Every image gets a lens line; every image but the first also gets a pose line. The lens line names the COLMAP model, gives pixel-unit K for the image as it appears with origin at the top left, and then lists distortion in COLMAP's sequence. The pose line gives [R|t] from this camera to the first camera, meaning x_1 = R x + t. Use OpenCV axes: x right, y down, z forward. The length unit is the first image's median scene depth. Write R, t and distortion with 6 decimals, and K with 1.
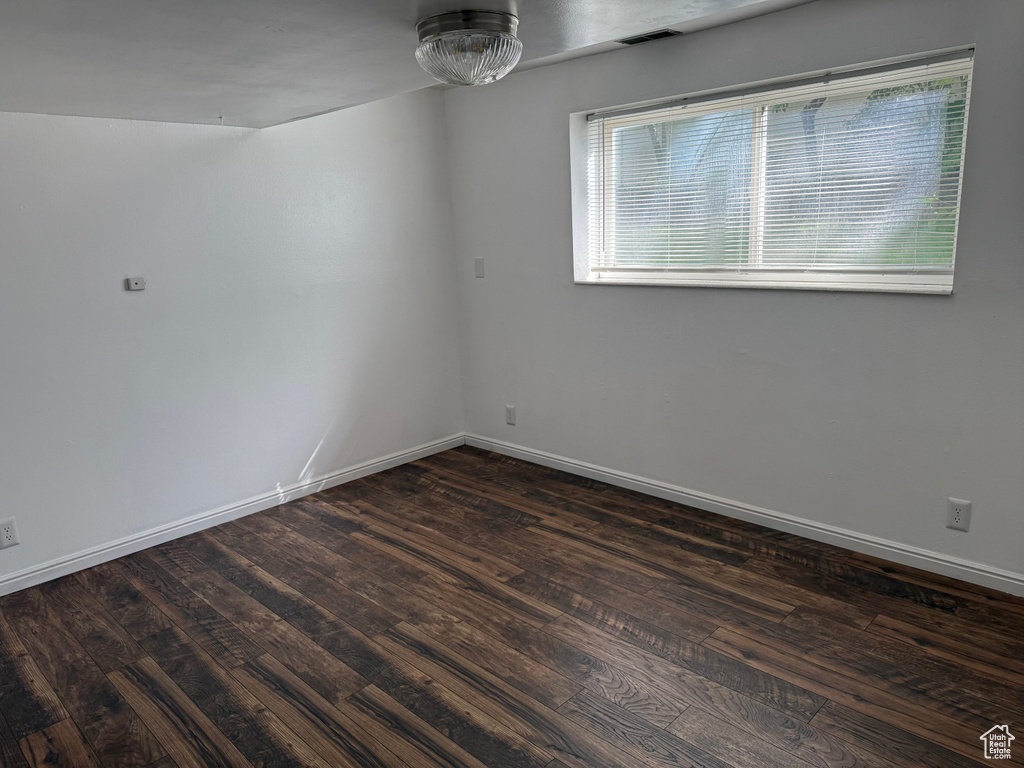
lens RADIAL K [[702.5, 0, 511.2], [0, 702.5, 388.6], [0, 0, 1]] dist [0.034751, 0.000940]
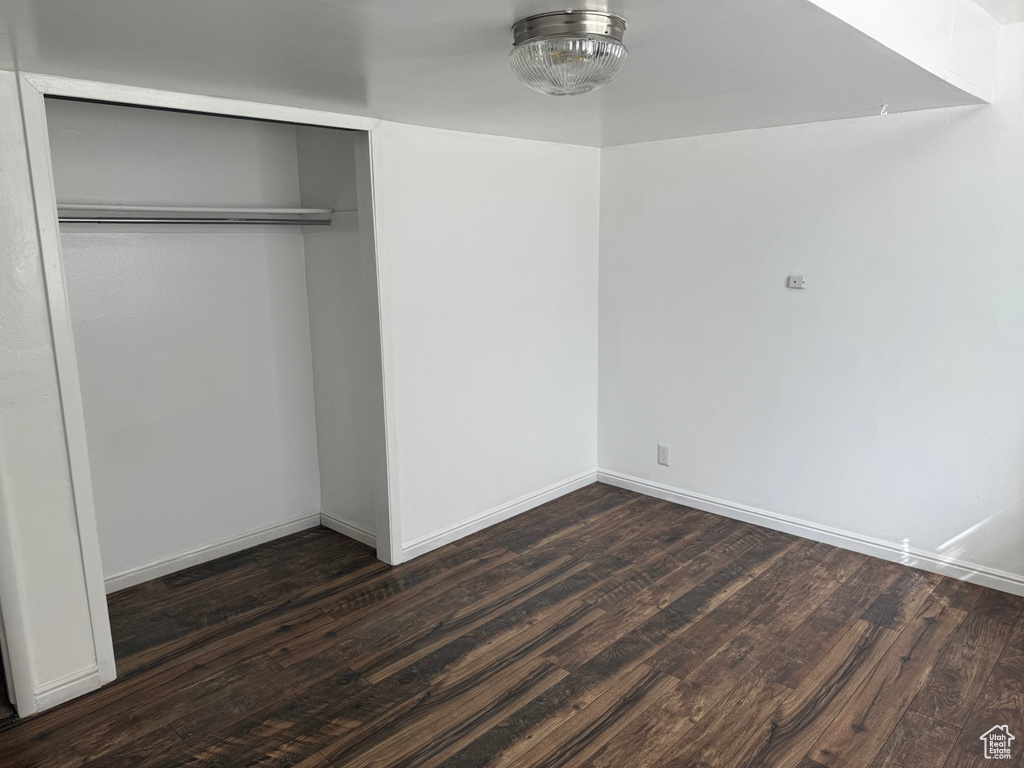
lens RADIAL K [[726.2, 0, 498.5], [0, 726.2, 410.0], [0, 0, 1]] dist [0.075797, -0.088264]
pose [[0.013930, 0.273690, -0.961717, 0.576881], [-0.217221, 0.939668, 0.264269, -0.169212], [0.976023, 0.205224, 0.072540, 0.564568]]
